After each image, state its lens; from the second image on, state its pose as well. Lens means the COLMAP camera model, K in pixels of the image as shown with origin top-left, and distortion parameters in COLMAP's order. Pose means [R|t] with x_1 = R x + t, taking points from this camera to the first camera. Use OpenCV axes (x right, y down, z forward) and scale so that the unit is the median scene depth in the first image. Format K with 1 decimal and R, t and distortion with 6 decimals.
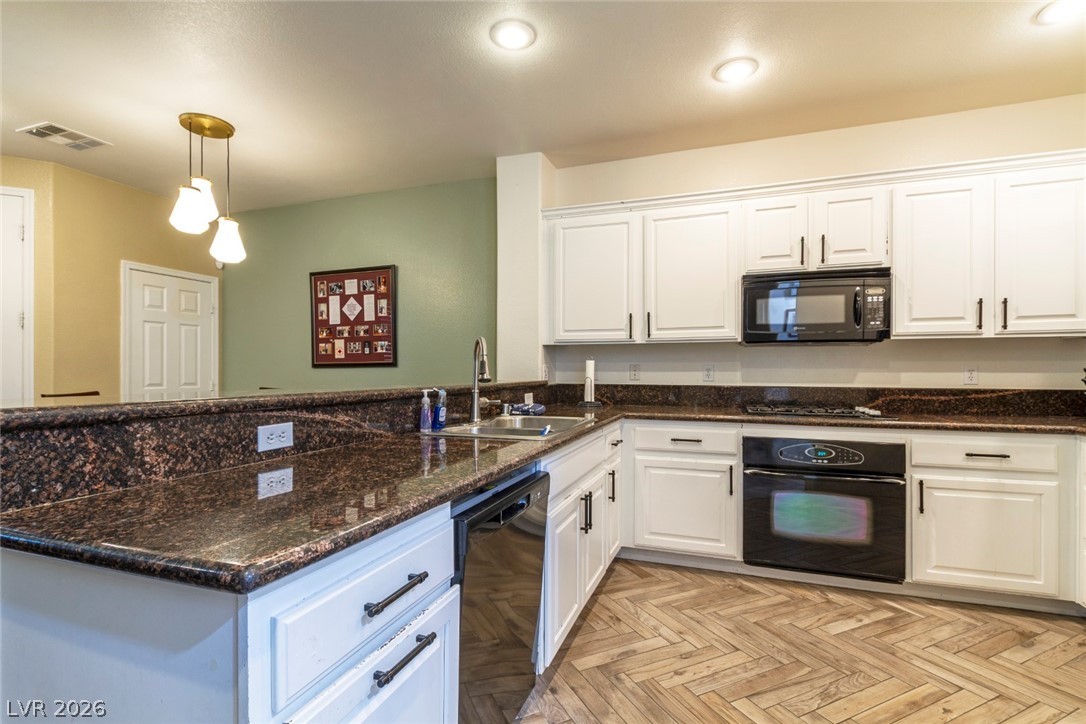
lens RADIAL K [[503.7, 0, 542.5], [0, 503.7, 369.5], [0, 0, 1]] dist [0.011159, -0.003033]
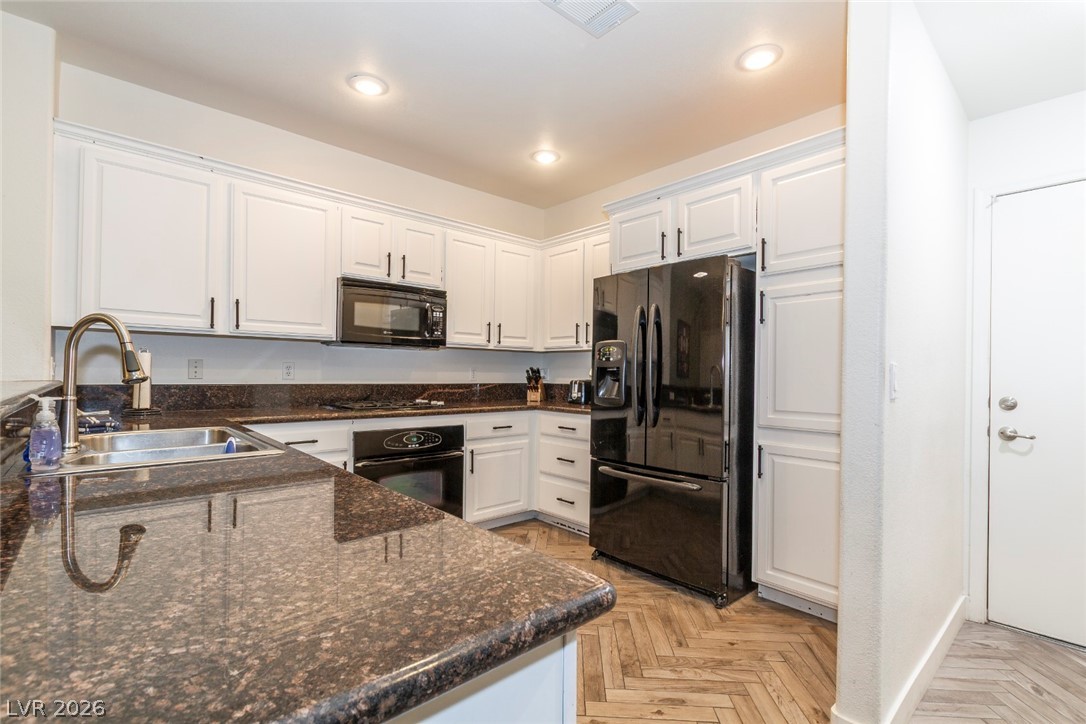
lens RADIAL K [[503.7, 0, 547.1], [0, 503.7, 365.6], [0, 0, 1]] dist [0.011159, -0.003033]
pose [[0.465746, 0.018139, 0.884732, -0.316683], [-0.015013, 0.999808, -0.012595, 0.002114], [-0.884791, -0.007417, 0.465929, 0.146970]]
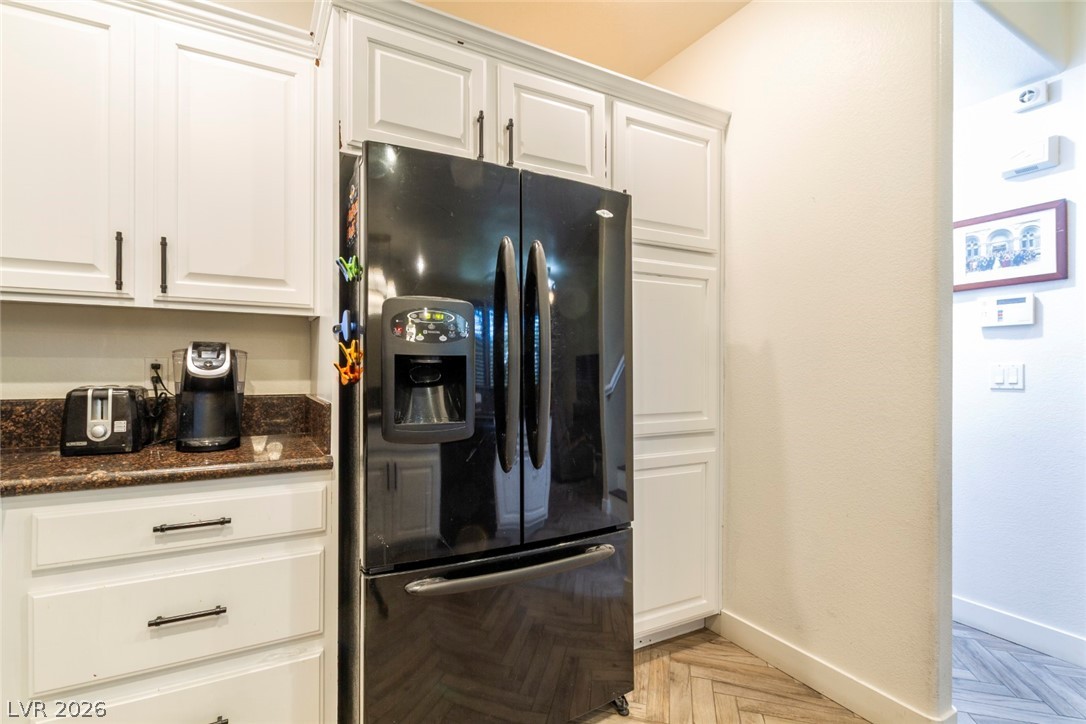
lens RADIAL K [[503.7, 0, 512.3], [0, 503.7, 368.3], [0, 0, 1]] dist [0.011159, -0.003033]
pose [[-0.742906, -0.003867, 0.669385, 0.269211], [-0.008247, 0.999960, -0.003376, 0.001849], [-0.669345, -0.008029, -0.742908, 0.787966]]
